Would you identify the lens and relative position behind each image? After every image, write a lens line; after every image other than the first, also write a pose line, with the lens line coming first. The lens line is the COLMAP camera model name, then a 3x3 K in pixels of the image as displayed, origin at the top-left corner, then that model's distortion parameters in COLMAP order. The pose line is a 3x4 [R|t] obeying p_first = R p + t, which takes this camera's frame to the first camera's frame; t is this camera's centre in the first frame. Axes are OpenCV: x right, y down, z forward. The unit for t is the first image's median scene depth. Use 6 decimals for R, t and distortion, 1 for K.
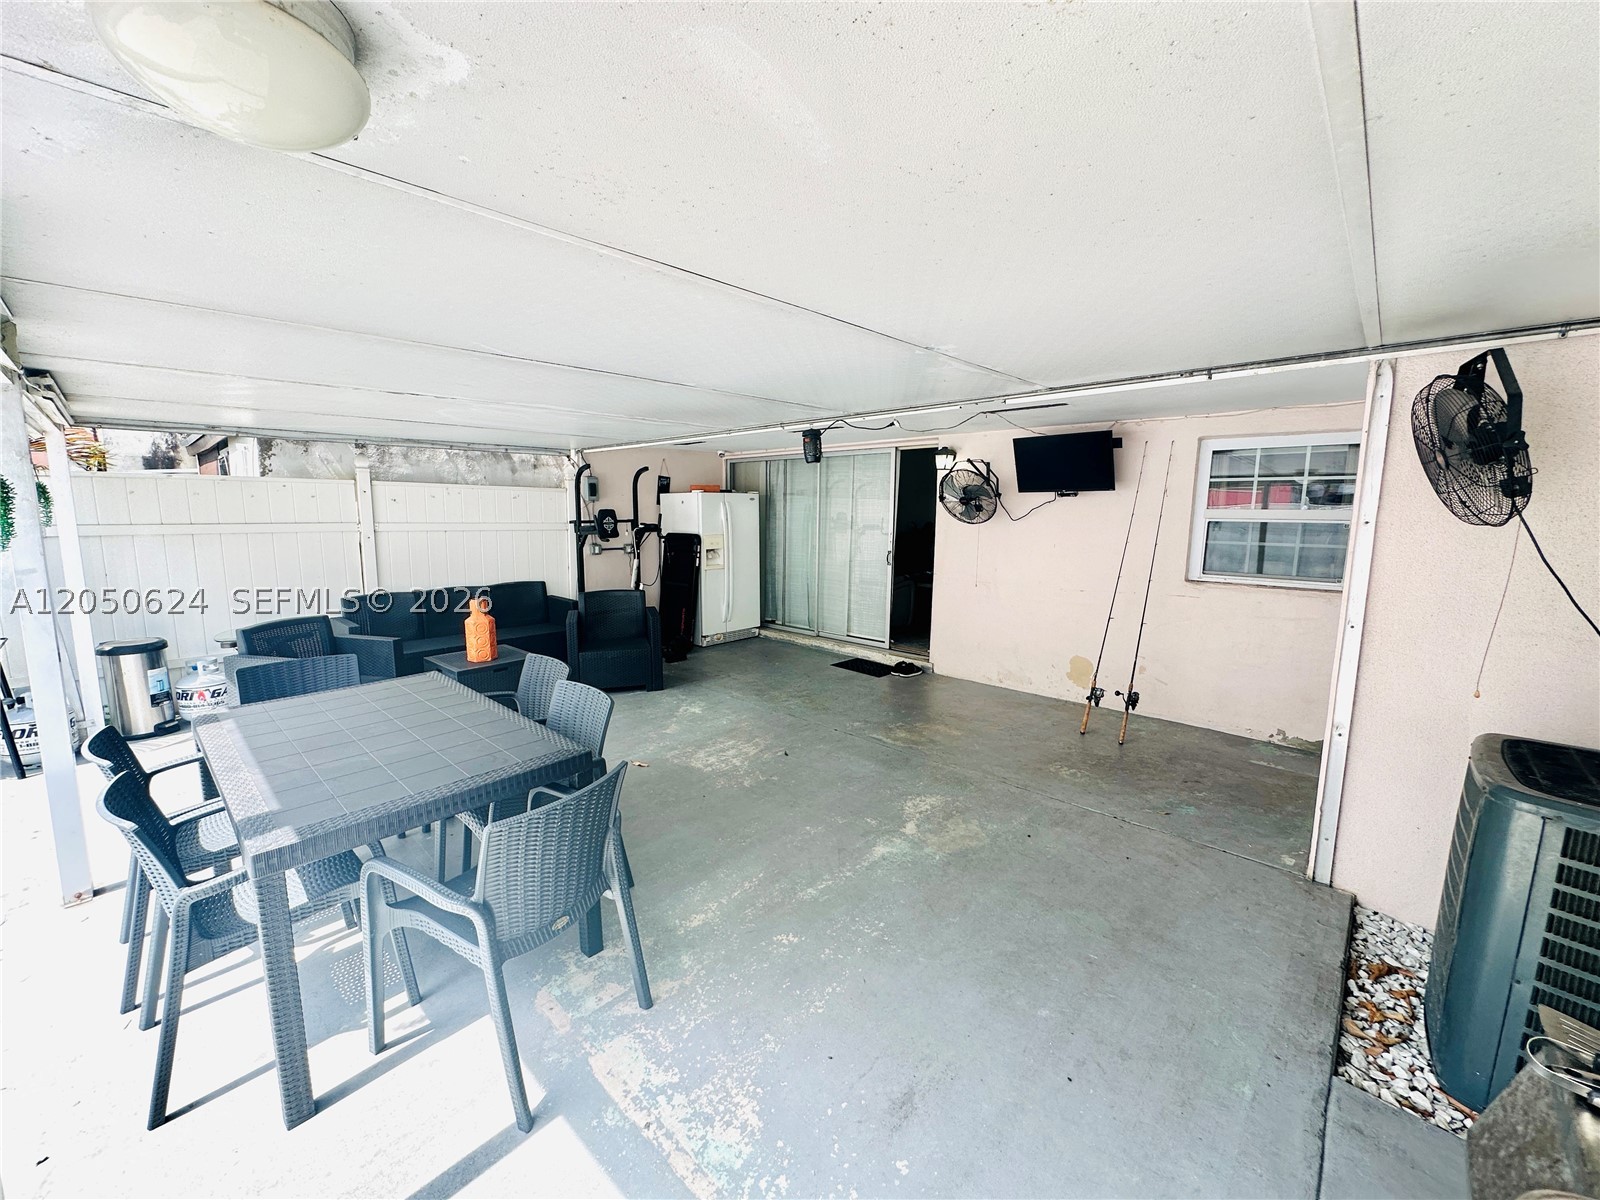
lens RADIAL K [[638.6, 0, 799.4], [0, 638.6, 597.3], [0, 0, 1]] dist [-0.001918, 0.000218]
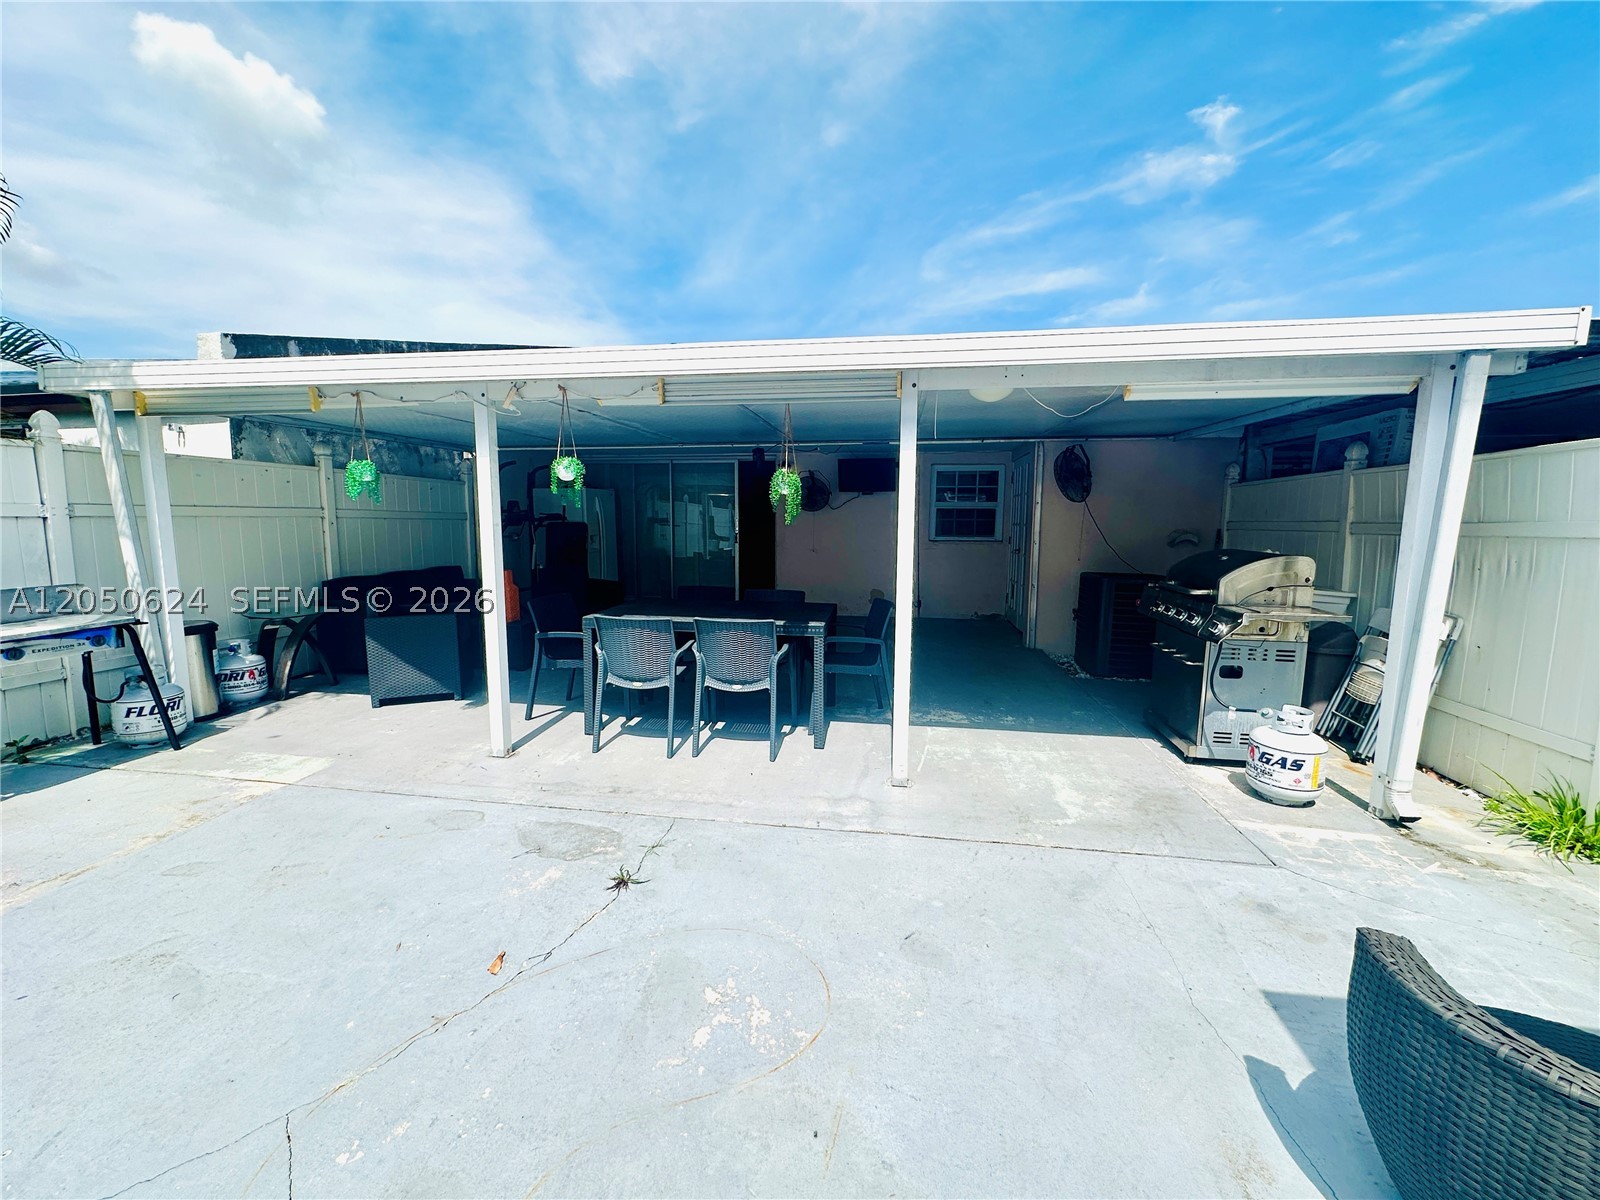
lens RADIAL K [[638.6, 0, 799.4], [0, 638.6, 597.3], [0, 0, 1]] dist [-0.001918, 0.000218]
pose [[0.829663, -0.072641, 0.553518, -0.677839], [0.076743, 0.996926, 0.015802, 0.073006], [-0.552964, 0.029369, 0.832687, -0.293205]]
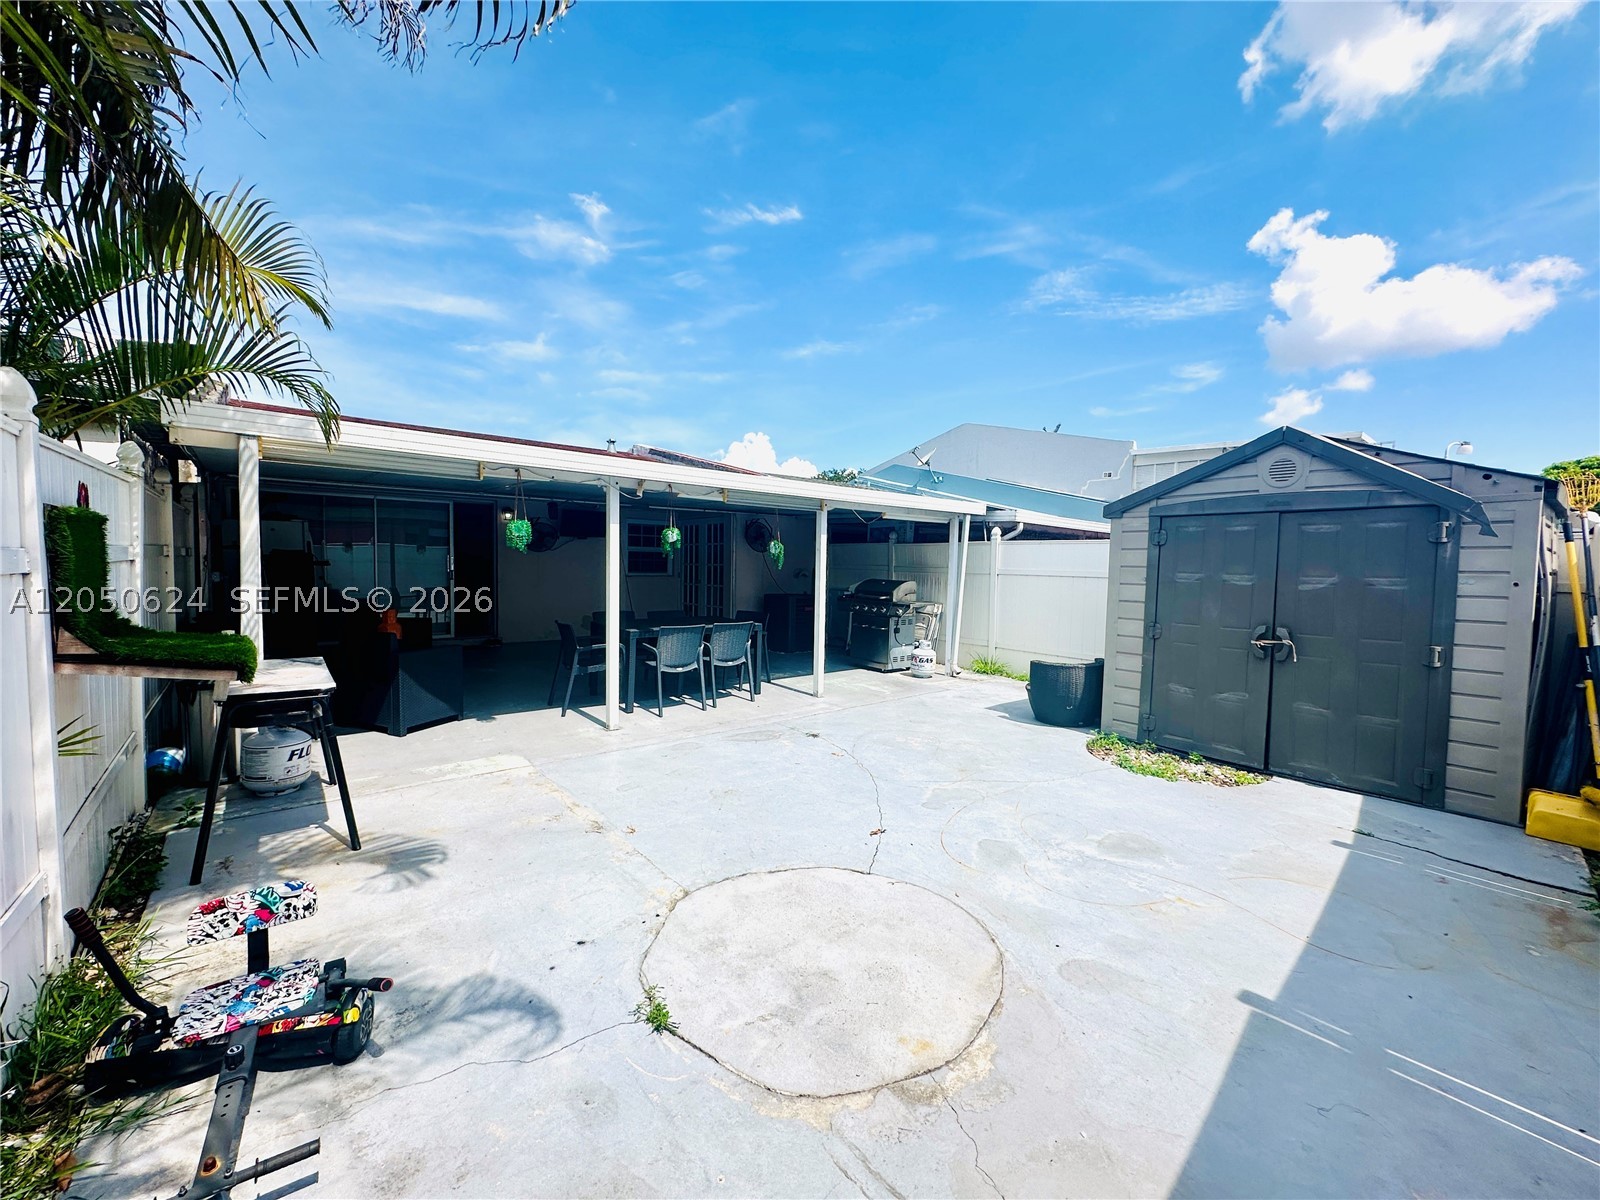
lens RADIAL K [[638.6, 0, 799.4], [0, 638.6, 597.3], [0, 0, 1]] dist [-0.001918, 0.000218]
pose [[0.126073, -0.065346, 0.989866, -1.533653], [0.111415, 0.992448, 0.051326, 0.006085], [-0.985744, 0.103816, 0.132402, 0.039805]]
